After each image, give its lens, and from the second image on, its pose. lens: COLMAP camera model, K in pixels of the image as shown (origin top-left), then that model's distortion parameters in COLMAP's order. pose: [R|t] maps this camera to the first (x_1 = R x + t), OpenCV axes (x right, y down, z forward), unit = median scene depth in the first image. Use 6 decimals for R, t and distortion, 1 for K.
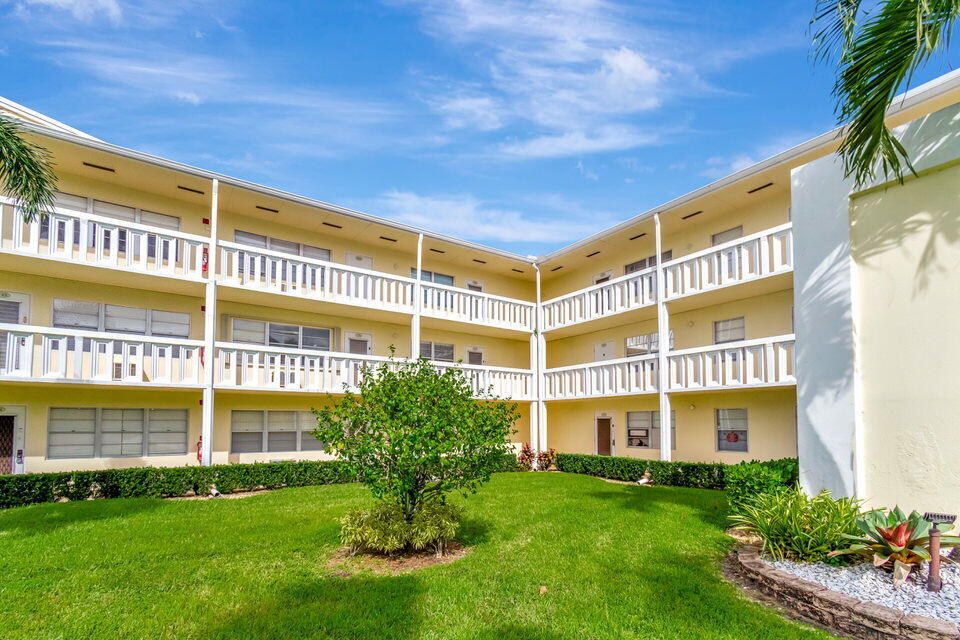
lens RADIAL K [[436.1, 0, 463.5], [0, 436.1, 316.4], [0, 0, 1]] dist [0.002988, 0.000257]
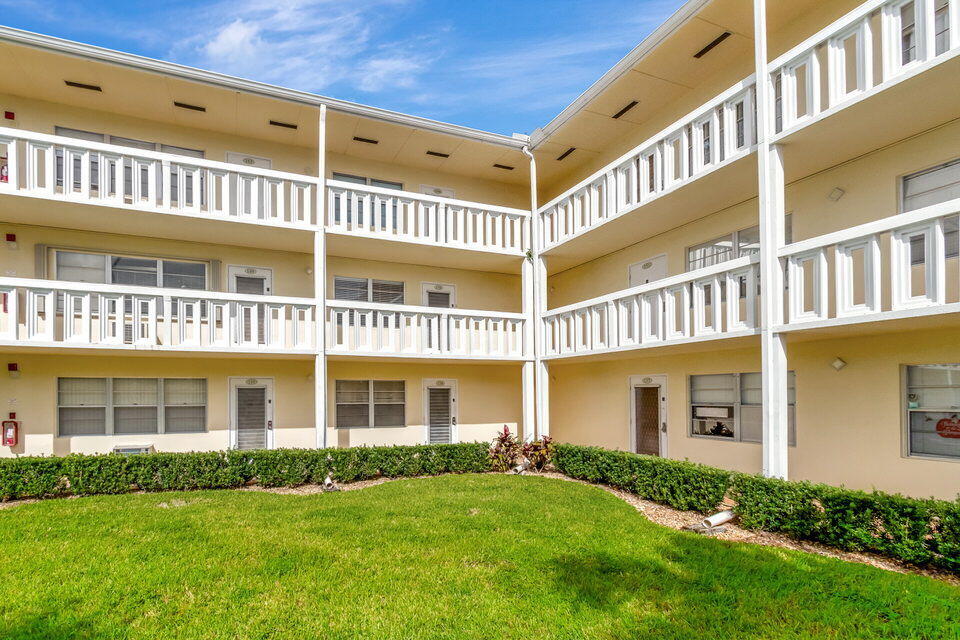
lens RADIAL K [[438.2, 0, 395.7], [0, 438.2, 328.8], [0, 0, 1]] dist [-0.000624, -0.000855]
pose [[0.965786, -0.037474, -0.256620, 0.165258], [0.061550, 0.994354, 0.086437, 0.092040], [0.251932, -0.099274, 0.962640, 0.388382]]
